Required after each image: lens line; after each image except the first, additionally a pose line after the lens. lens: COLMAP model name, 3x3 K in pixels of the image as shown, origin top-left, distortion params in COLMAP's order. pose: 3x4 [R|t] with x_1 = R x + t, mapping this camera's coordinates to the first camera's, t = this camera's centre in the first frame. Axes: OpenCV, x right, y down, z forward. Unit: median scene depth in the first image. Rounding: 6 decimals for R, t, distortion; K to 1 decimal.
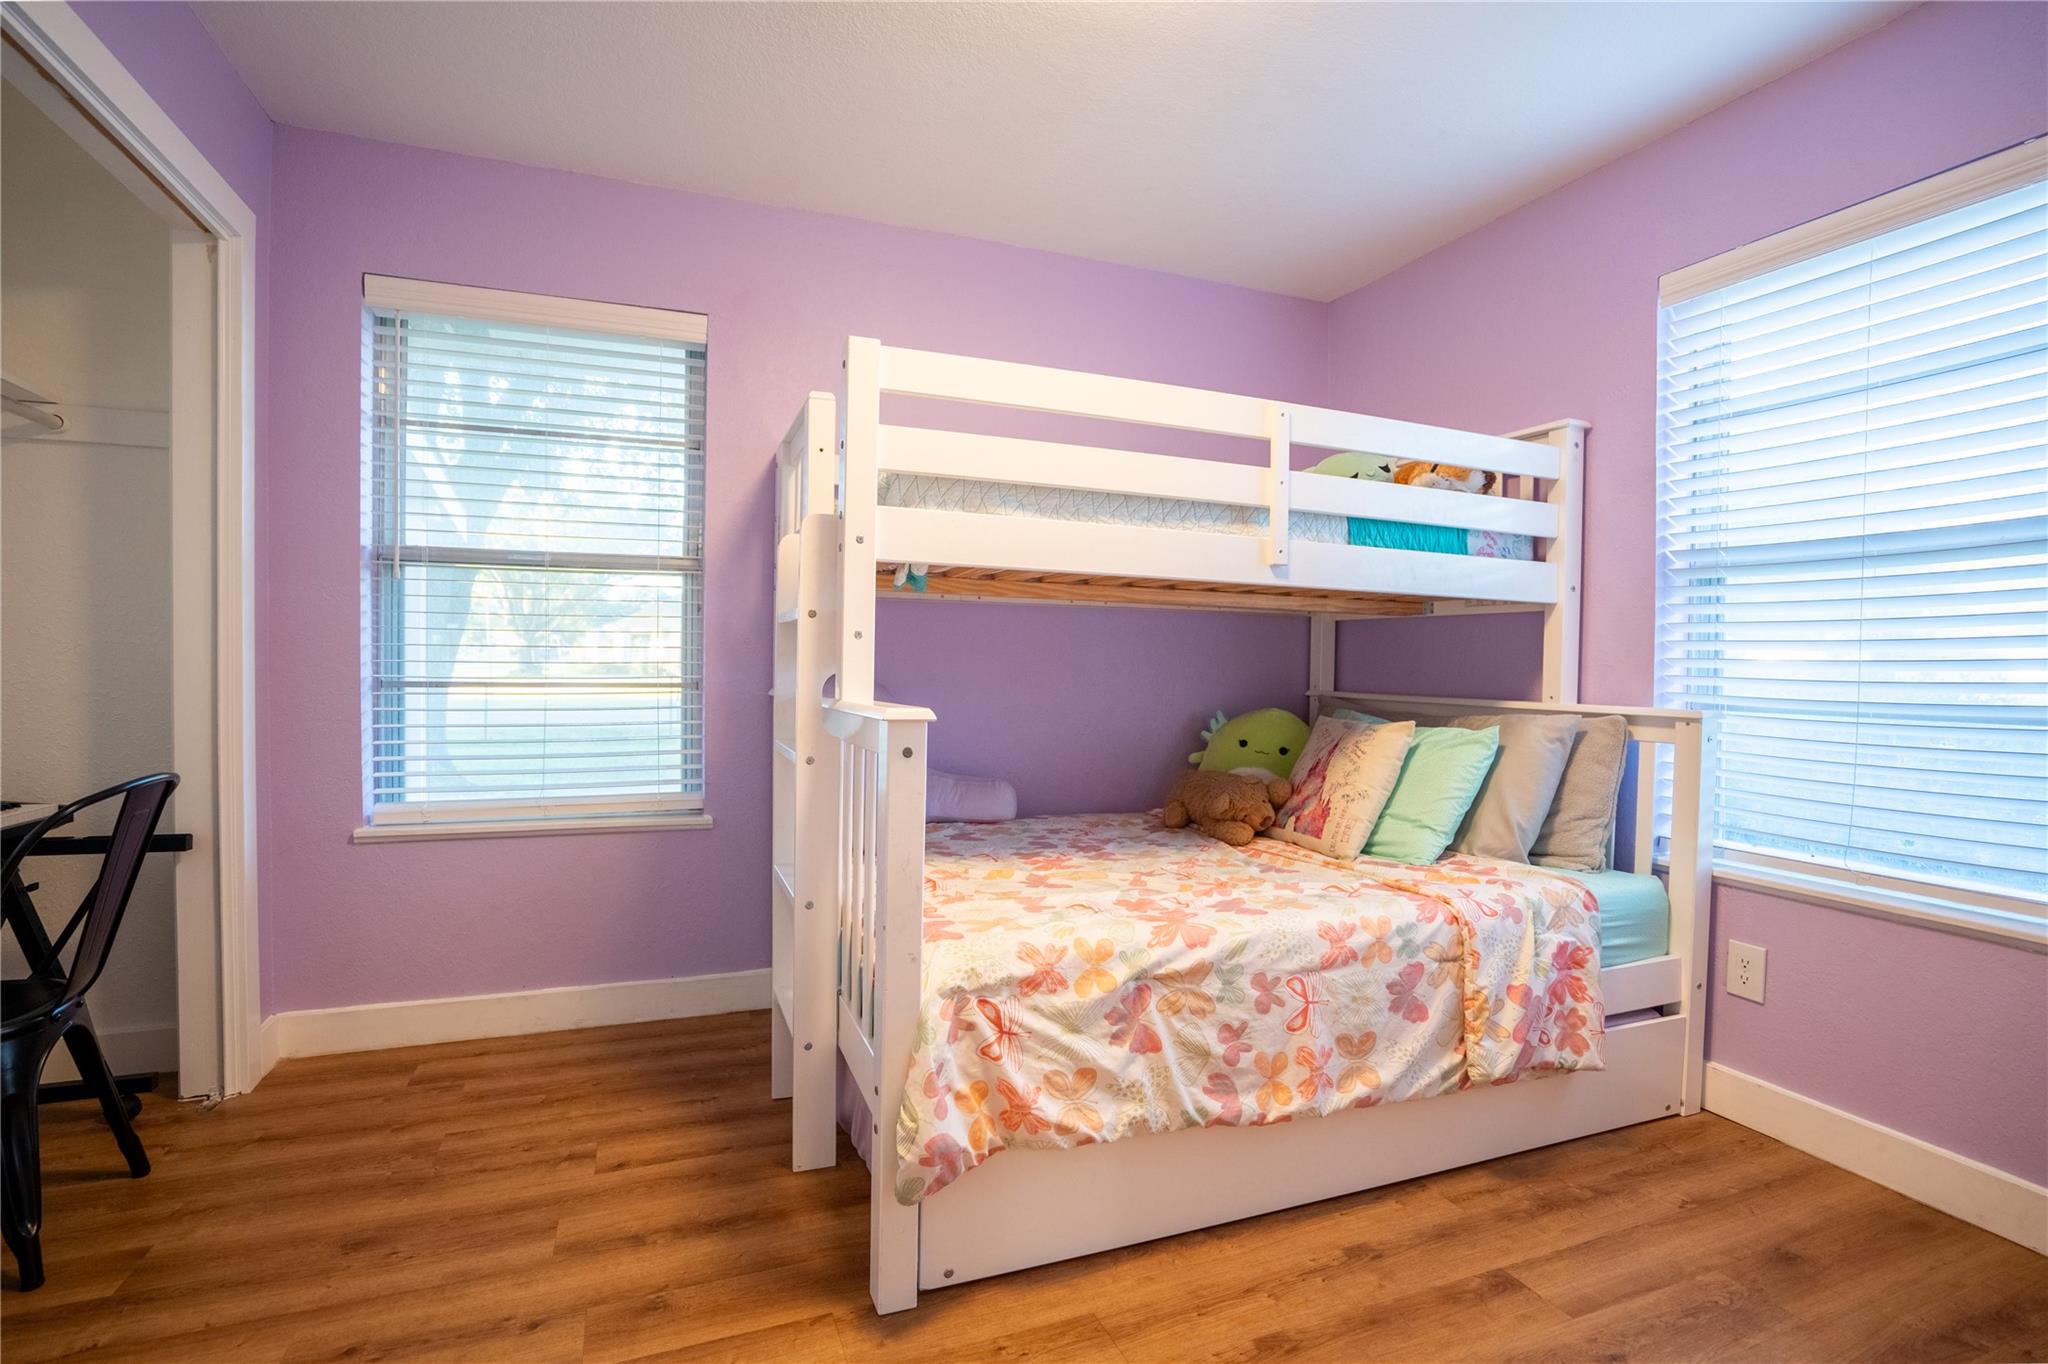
lens RADIAL K [[958.6, 0, 1021.4], [0, 958.6, 680.8], [0, 0, 1]] dist [-0.048422, 0.017239]
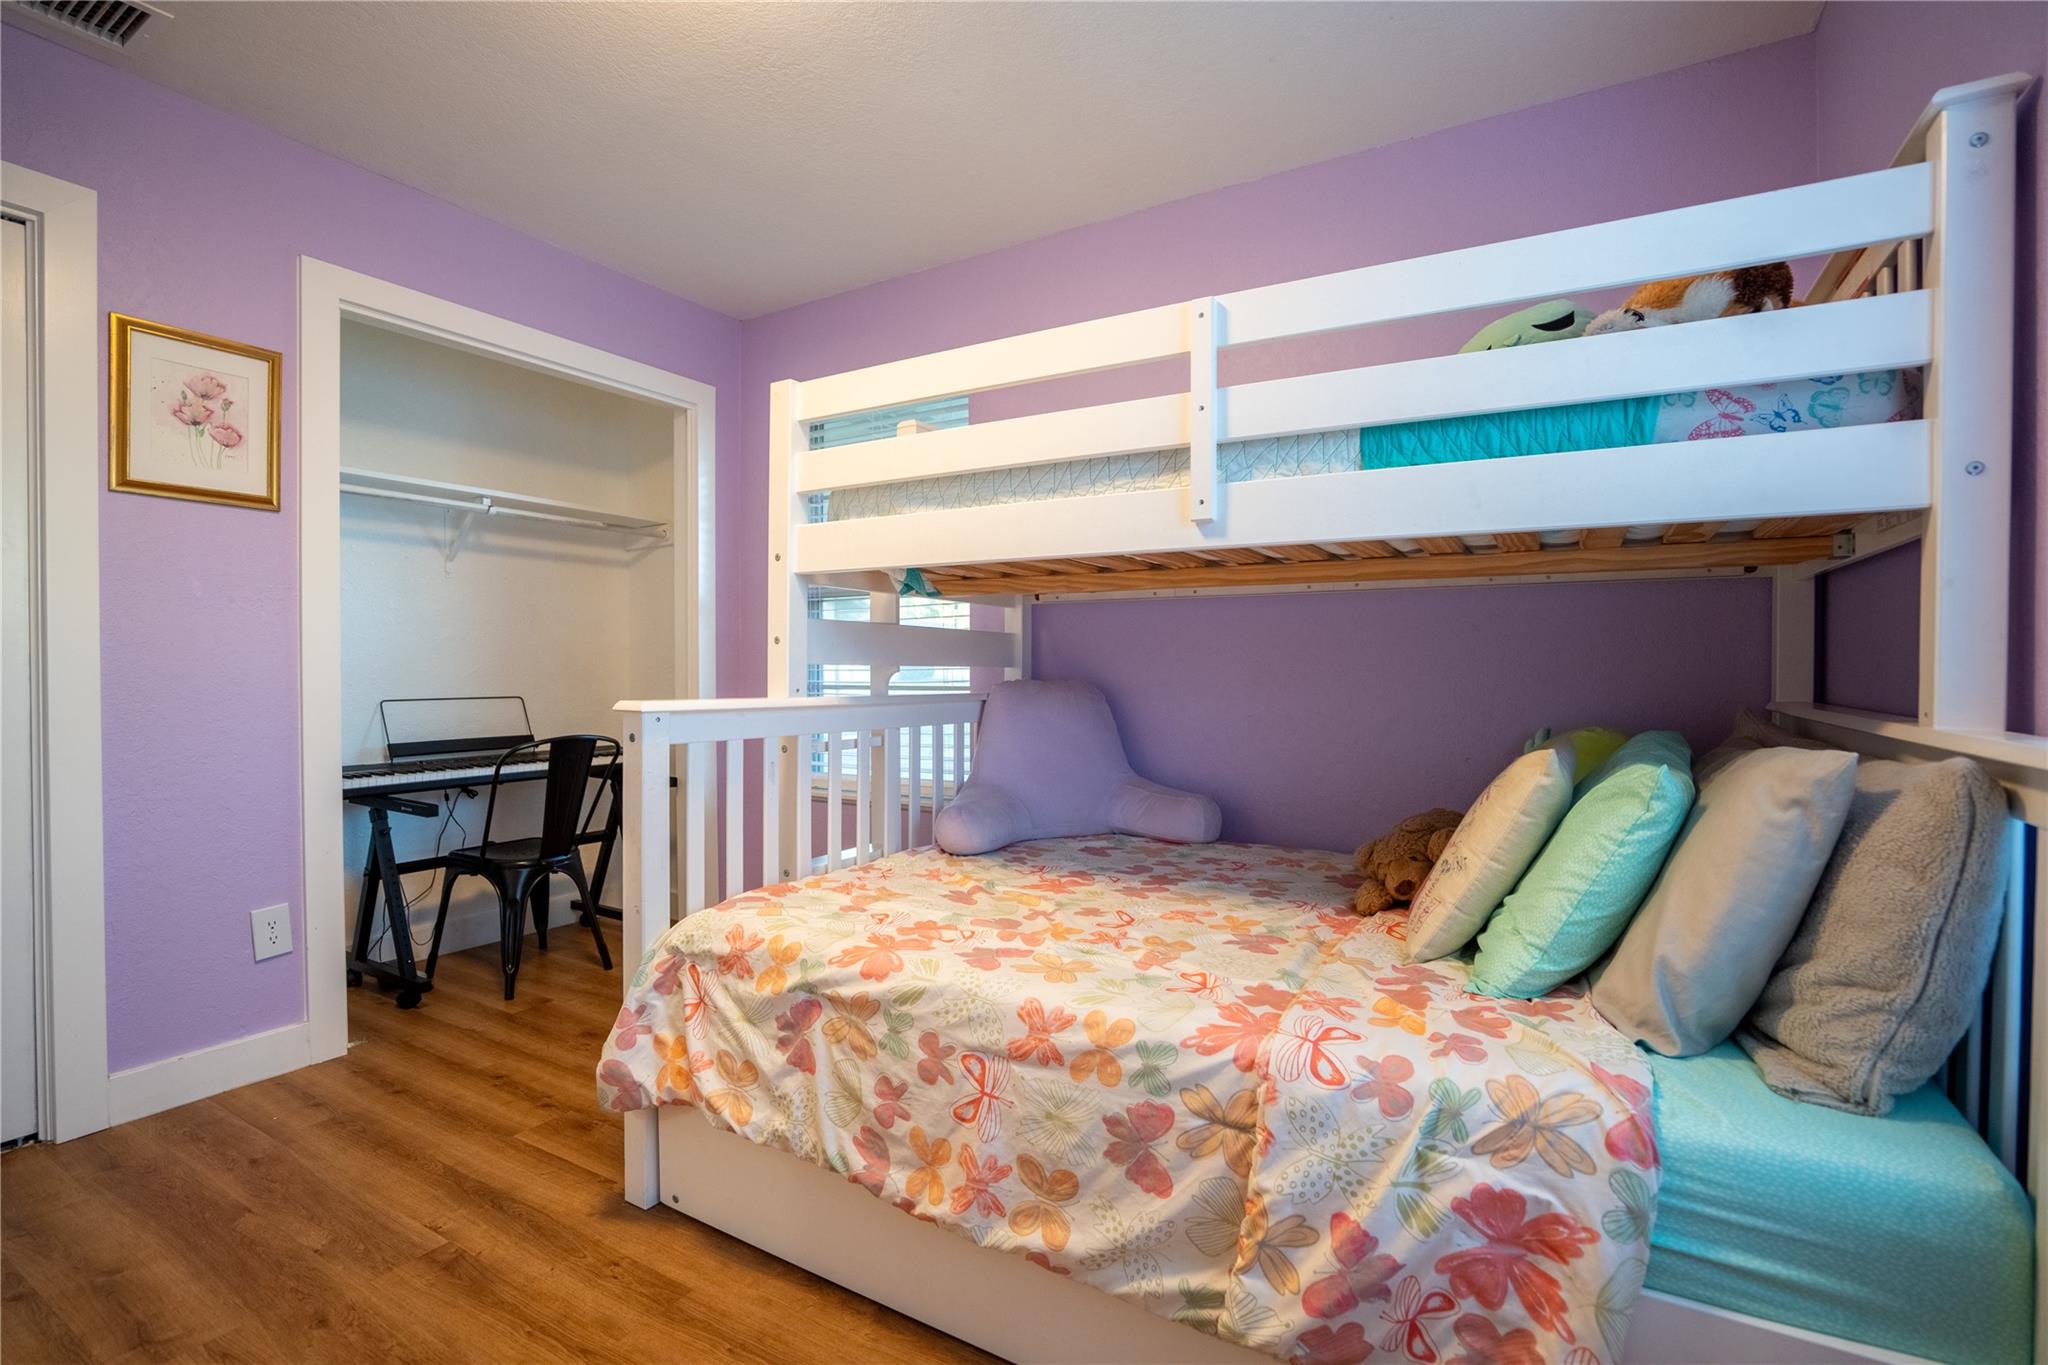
lens RADIAL K [[958.6, 0, 1023.9], [0, 958.6, 682.2], [0, 0, 1]] dist [-0.048422, 0.017239]
pose [[0.604508, -0.005024, -0.796583, 0.920842], [-0.005712, 0.999927, -0.010641, 0.012339], [0.796578, 0.010983, 0.604435, 0.543969]]
